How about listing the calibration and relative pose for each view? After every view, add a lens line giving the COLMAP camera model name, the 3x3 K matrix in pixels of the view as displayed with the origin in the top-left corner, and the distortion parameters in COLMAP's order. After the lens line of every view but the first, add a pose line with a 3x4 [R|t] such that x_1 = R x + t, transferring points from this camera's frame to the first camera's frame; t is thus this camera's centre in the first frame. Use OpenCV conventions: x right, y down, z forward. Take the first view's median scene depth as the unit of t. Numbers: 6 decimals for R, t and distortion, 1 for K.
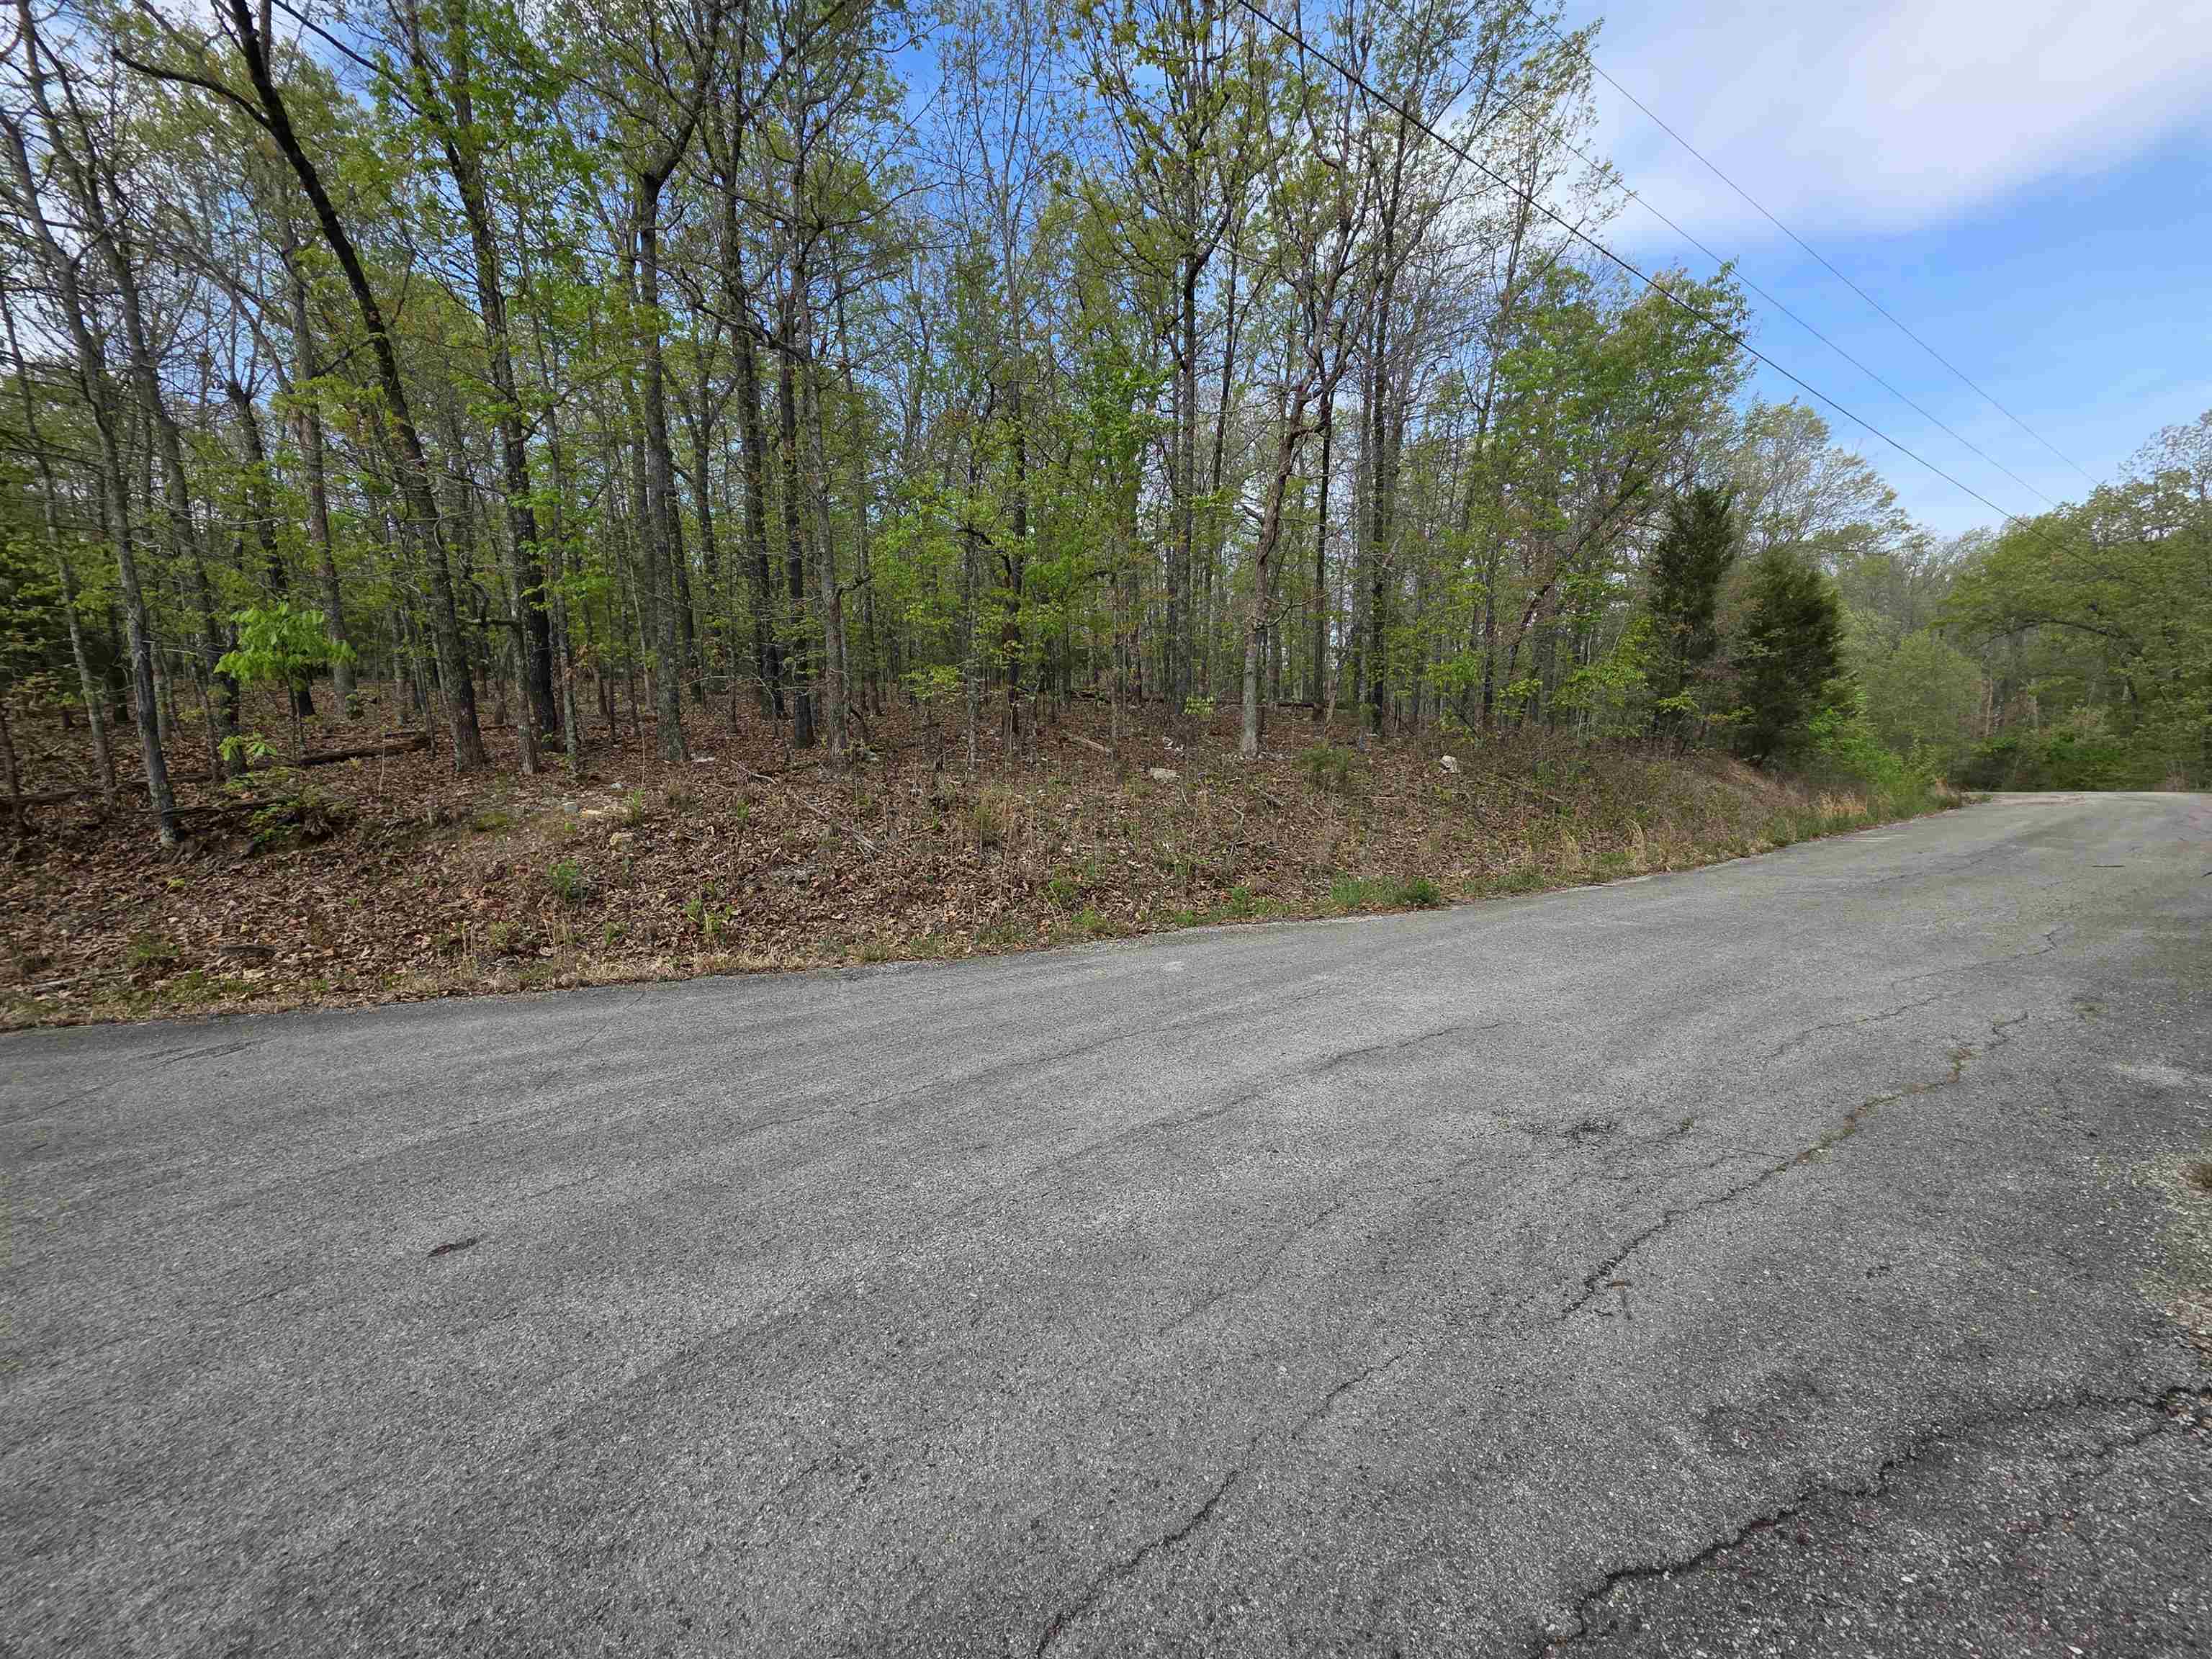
lens RADIAL K [[882.6, 0, 1114.4], [0, 882.6, 831.3], [0, 0, 1]] dist [0.002306, -0.001082]
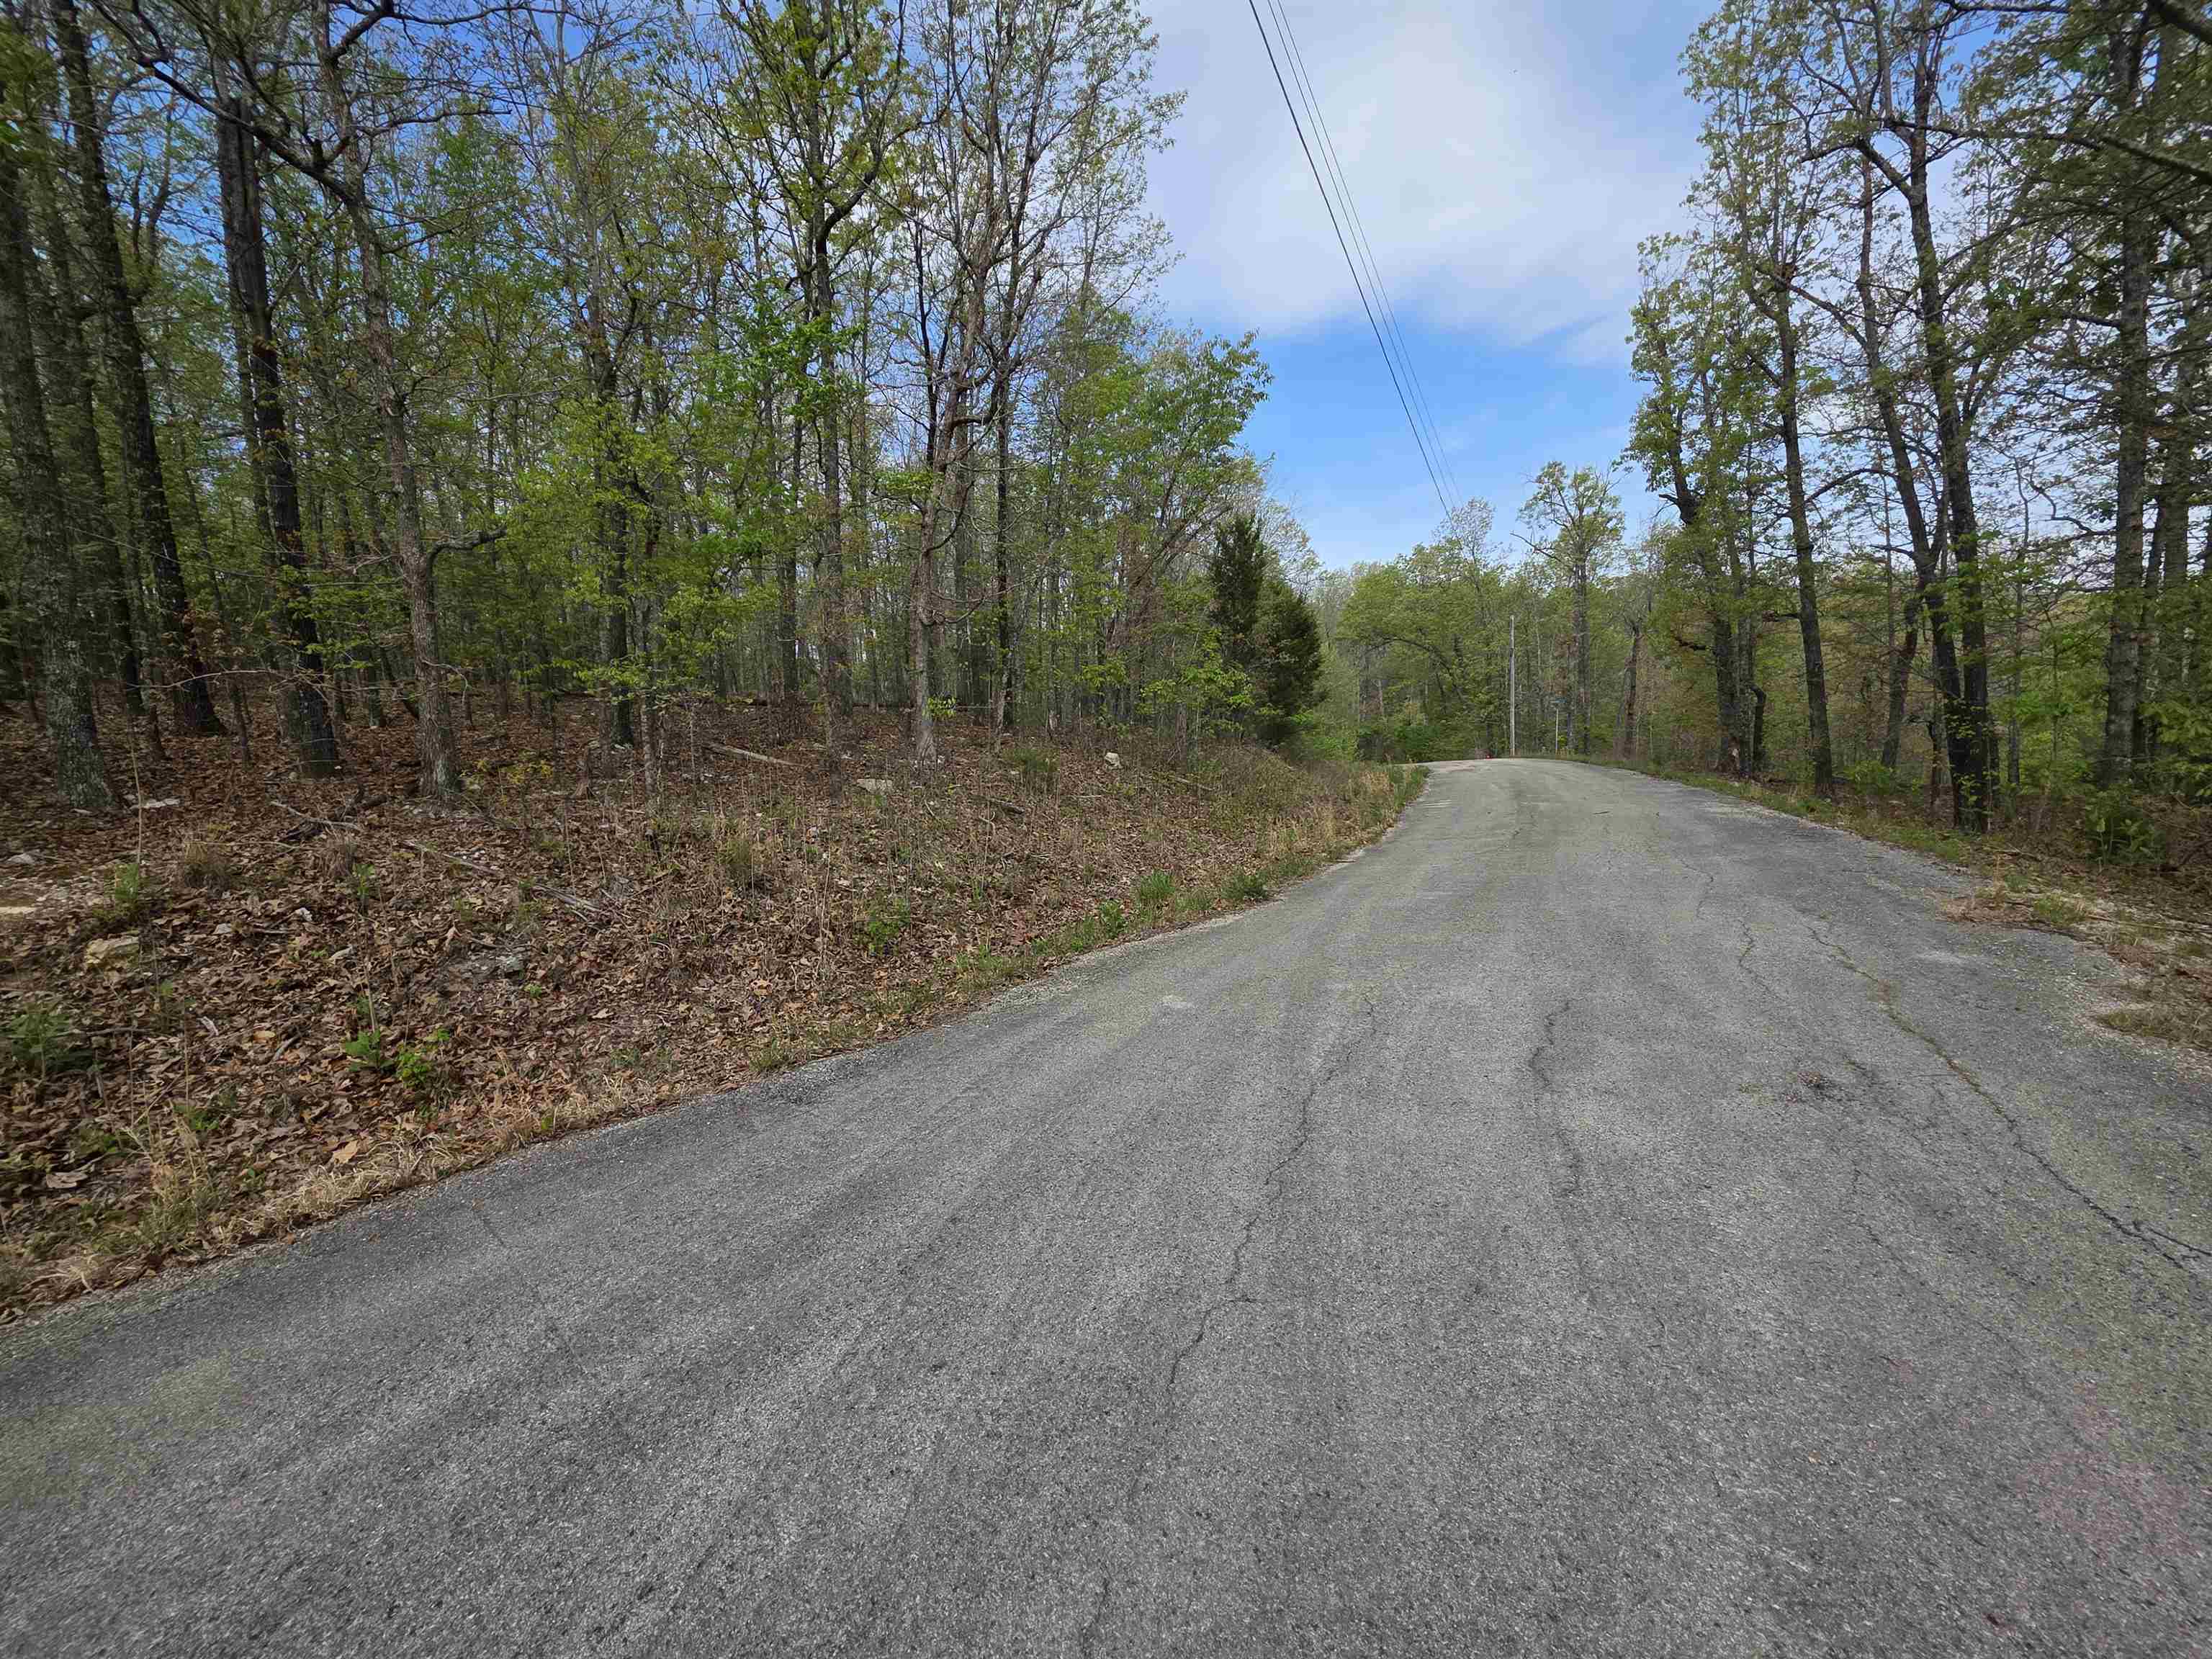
lens RADIAL K [[879.4, 0, 1110.6], [0, 879.4, 832.1], [0, 0, 1]] dist [0.002711, -0.001070]
pose [[0.864864, -0.082369, 0.495203, -0.245365], [0.081437, 0.996401, 0.023507, -0.026016], [-0.495357, 0.019998, 0.868459, 0.154227]]
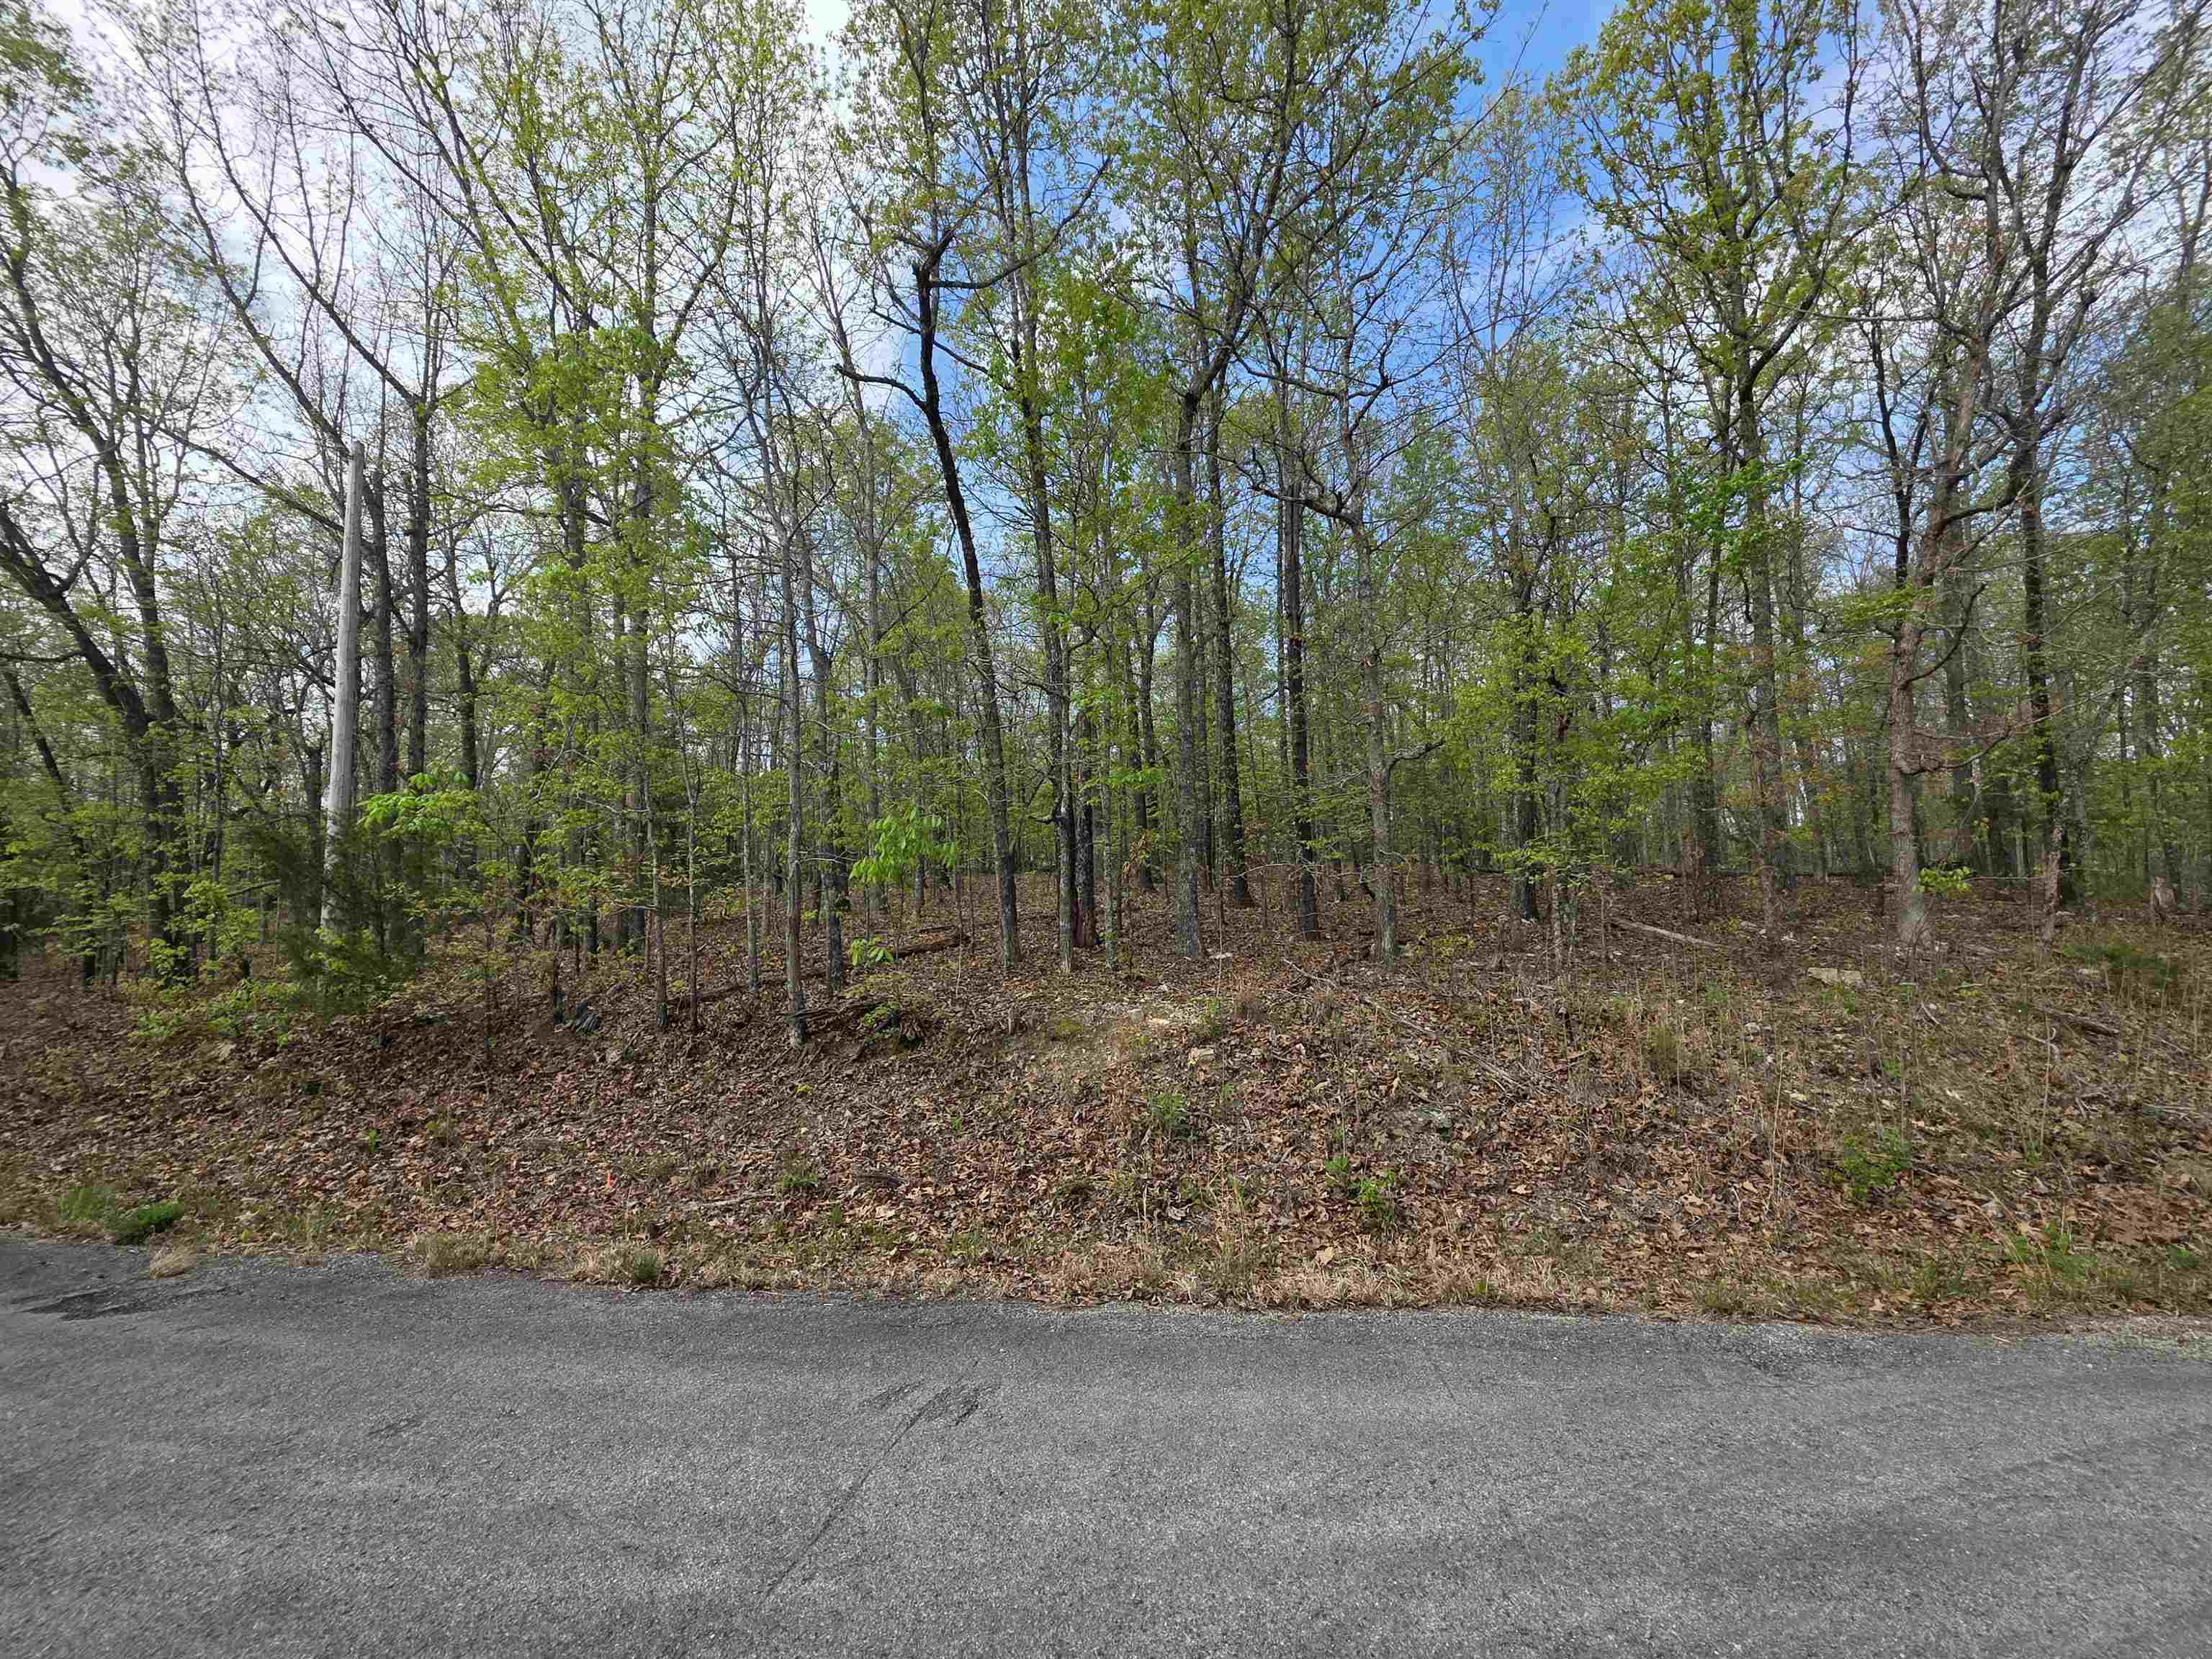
lens RADIAL K [[883.3, 0, 1115.2], [0, 883.3, 828.4], [0, 0, 1]] dist [0.004035, -0.001104]
pose [[0.920040, -0.053603, -0.388140, -0.264697], [-0.027701, 0.979221, -0.200895, -0.030111], [0.390843, 0.195584, 0.899438, 0.143044]]
